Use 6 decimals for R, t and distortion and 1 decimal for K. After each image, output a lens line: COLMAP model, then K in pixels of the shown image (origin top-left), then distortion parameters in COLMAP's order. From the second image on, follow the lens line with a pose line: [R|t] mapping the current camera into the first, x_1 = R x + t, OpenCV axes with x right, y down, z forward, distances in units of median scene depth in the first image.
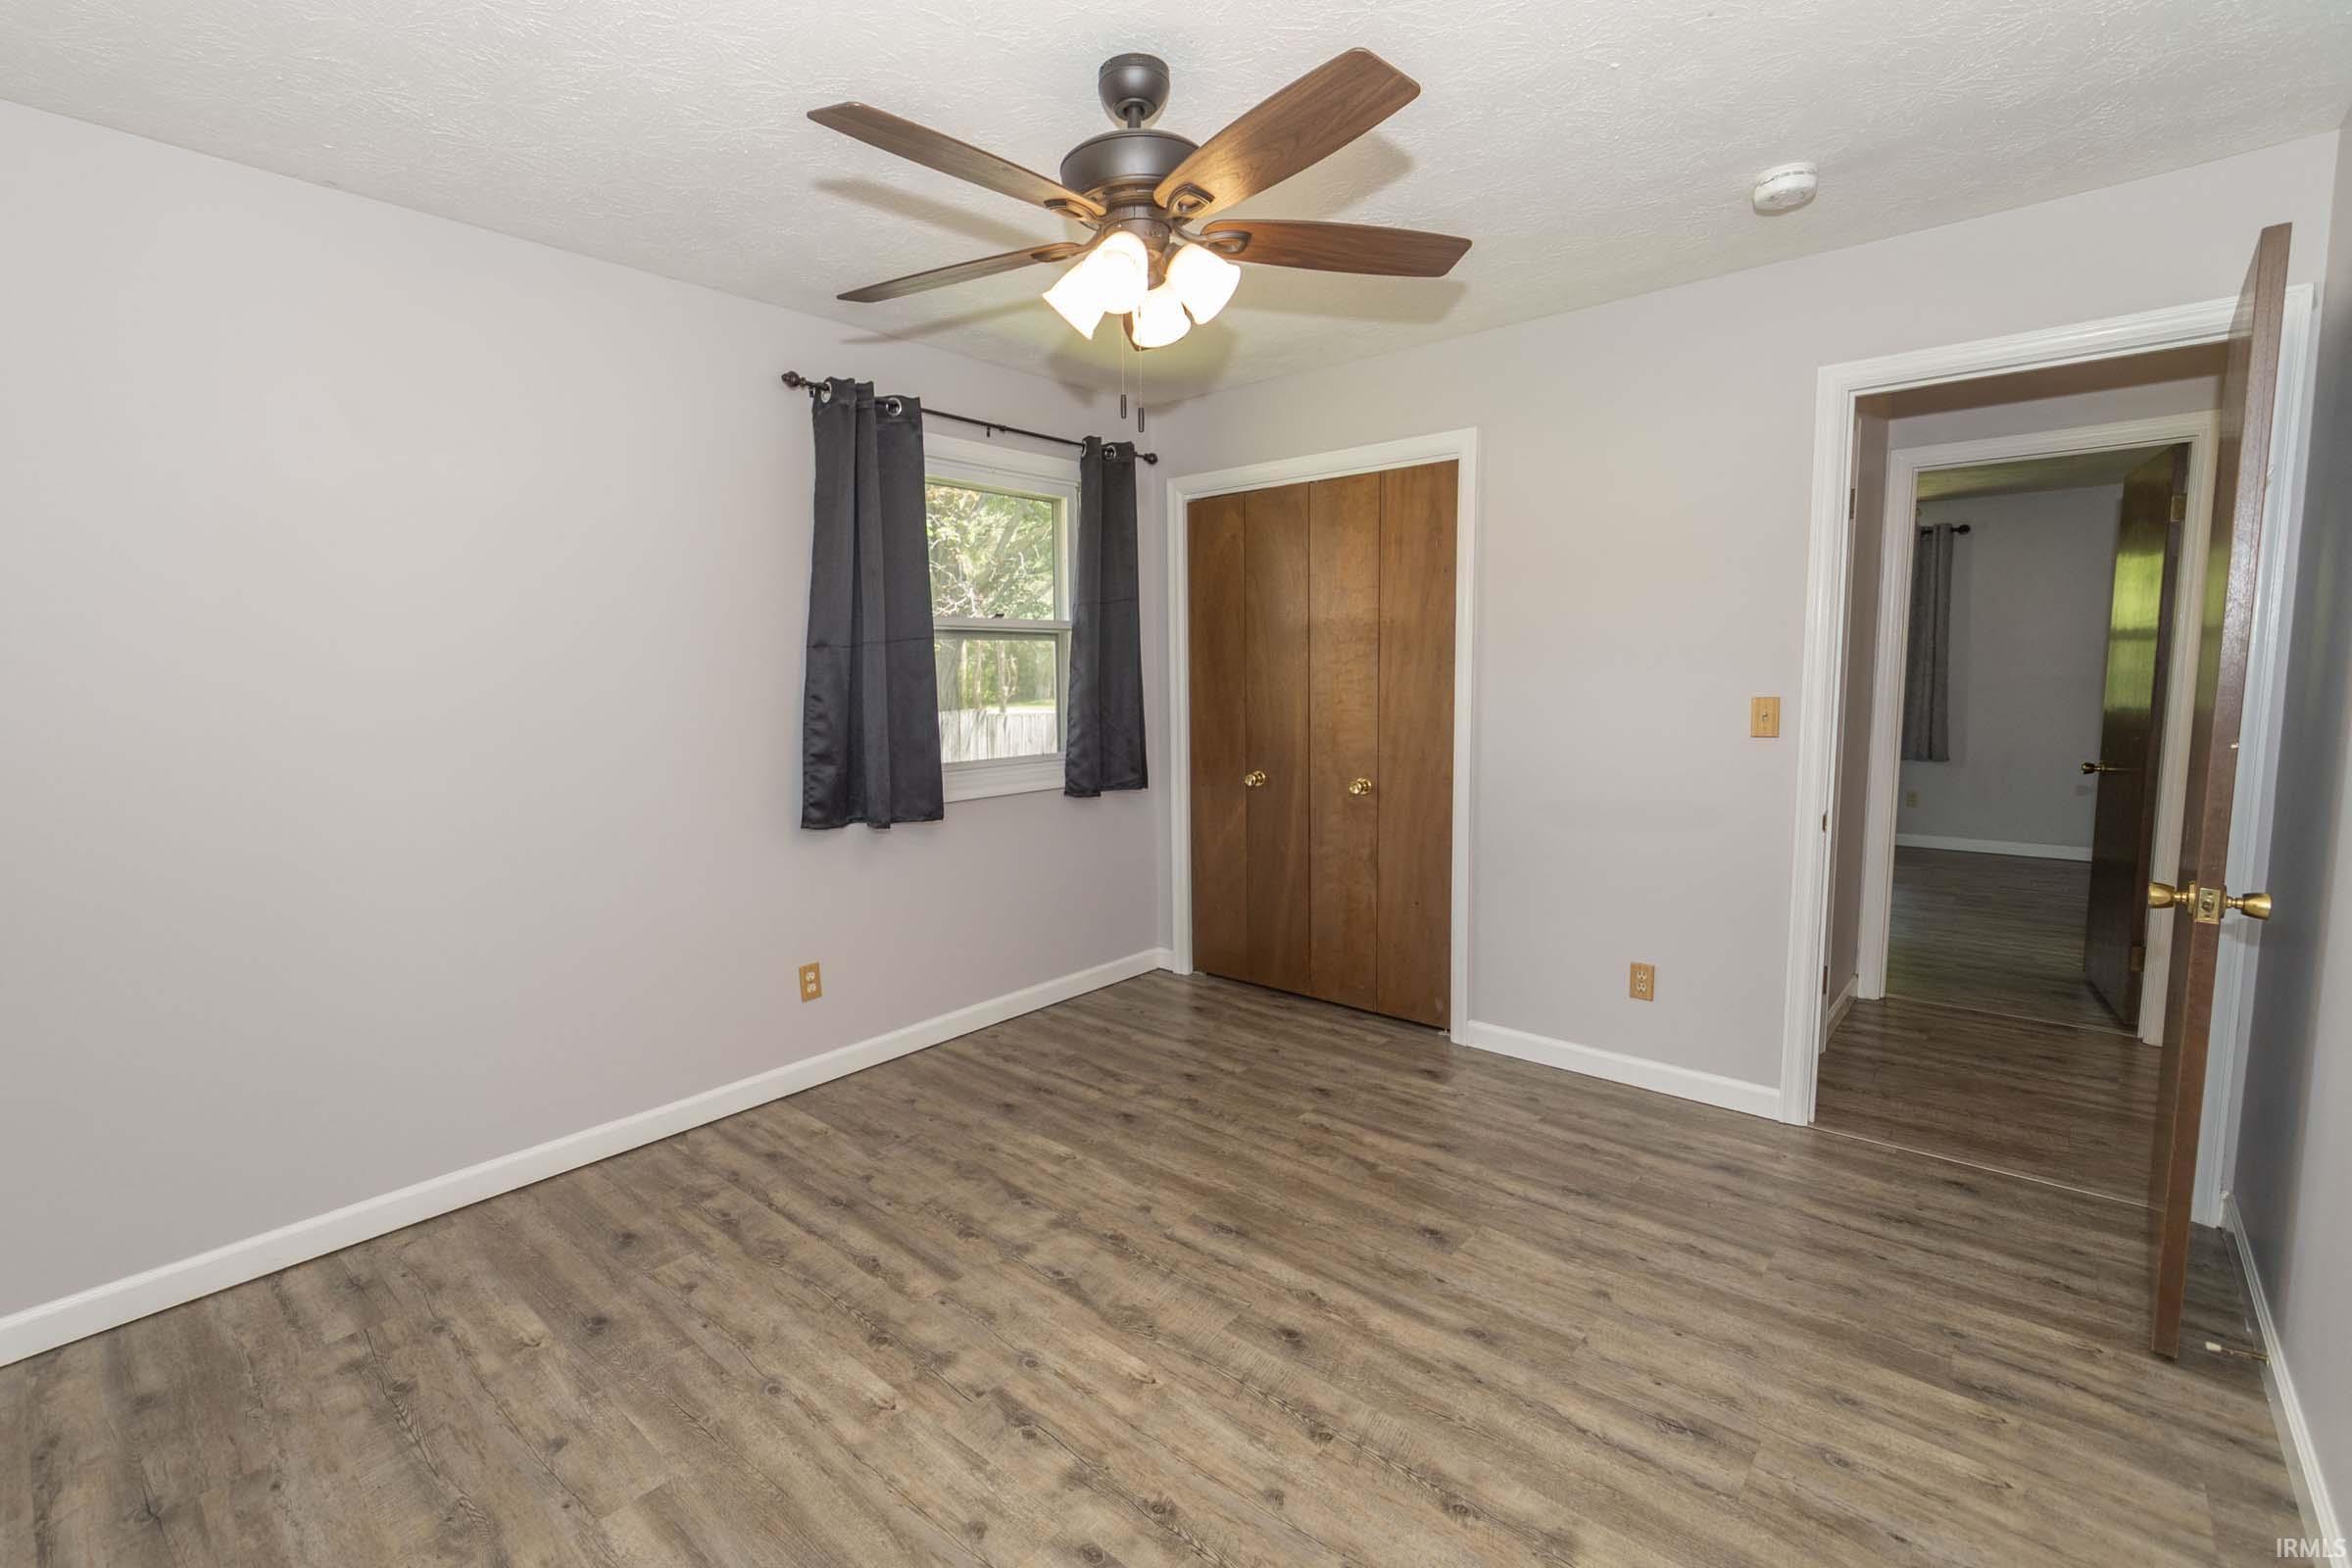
lens RADIAL K [[1044.5, 0, 1145.0], [0, 1044.5, 777.1], [0, 0, 1]] dist [0.013601, -0.003375]
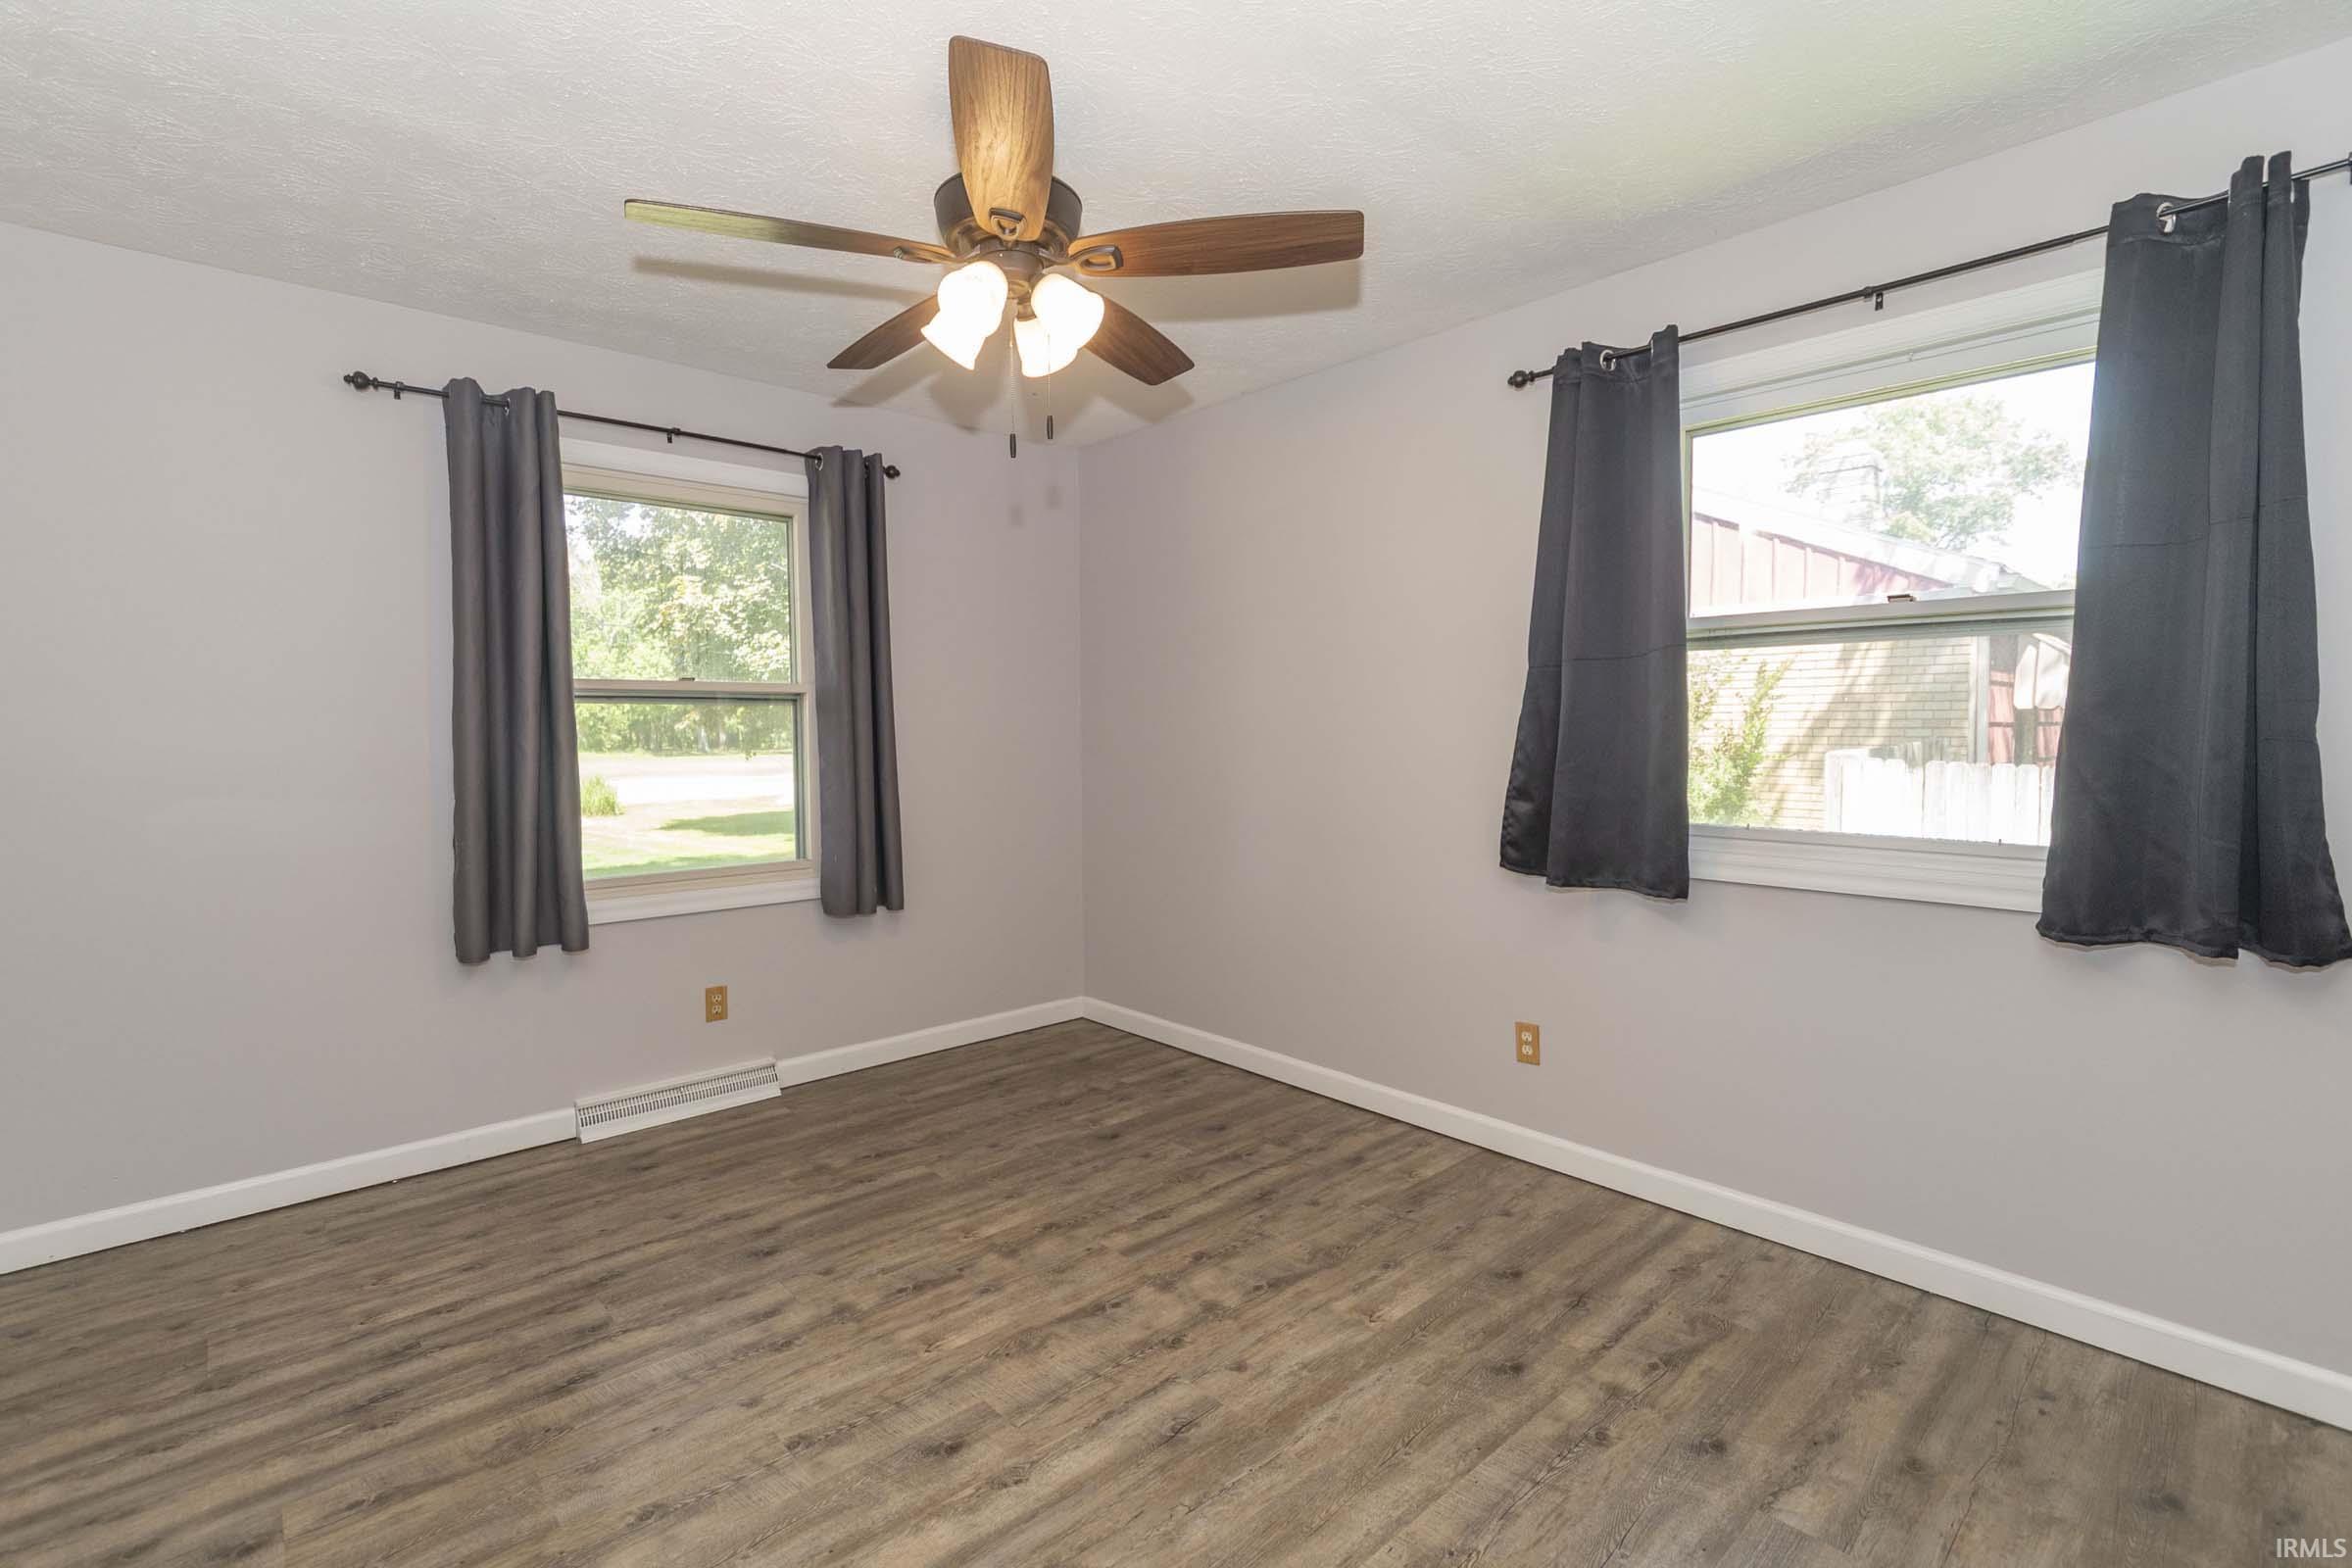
lens RADIAL K [[1044.5, 0, 1145.0], [0, 1044.5, 777.1], [0, 0, 1]] dist [0.013601, -0.003375]
pose [[-0.110329, 0.064851, -0.991777, 0.775594], [-0.093715, 0.992744, 0.075339, -0.091158], [0.989467, 0.101257, -0.103451, 0.963278]]
